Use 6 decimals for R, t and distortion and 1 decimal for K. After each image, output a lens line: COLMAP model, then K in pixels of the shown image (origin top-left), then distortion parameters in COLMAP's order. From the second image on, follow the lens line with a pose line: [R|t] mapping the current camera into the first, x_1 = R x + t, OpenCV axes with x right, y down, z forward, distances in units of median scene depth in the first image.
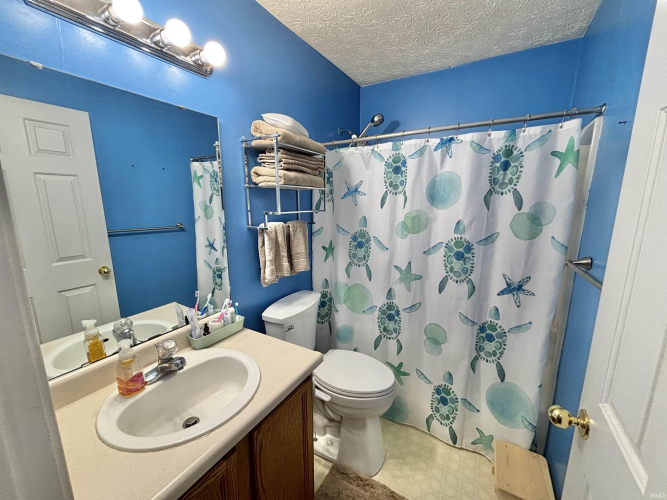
lens RADIAL K [[269.6, 0, 332.9], [0, 269.6, 251.3], [0, 0, 1]] dist [-0.000852, -0.000580]
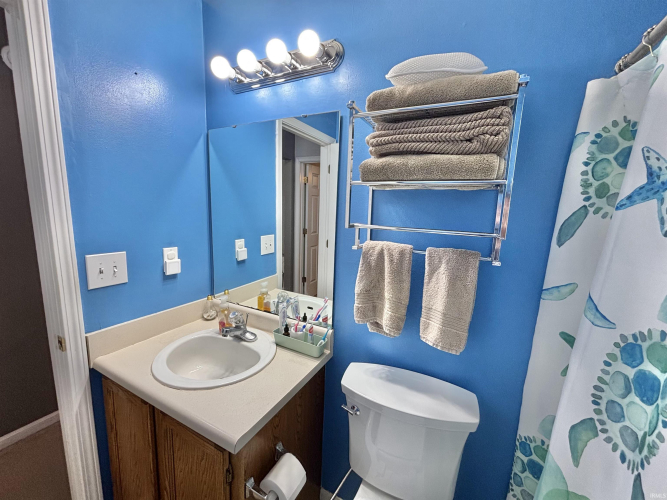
lens RADIAL K [[269.6, 0, 334.0], [0, 269.6, 248.2], [0, 0, 1]] dist [-0.000852, -0.000580]
pose [[0.049758, 0.148084, -0.987722, 0.406232], [-0.221734, 0.965906, 0.133643, -0.151747], [0.973837, 0.212362, 0.080897, 0.834856]]
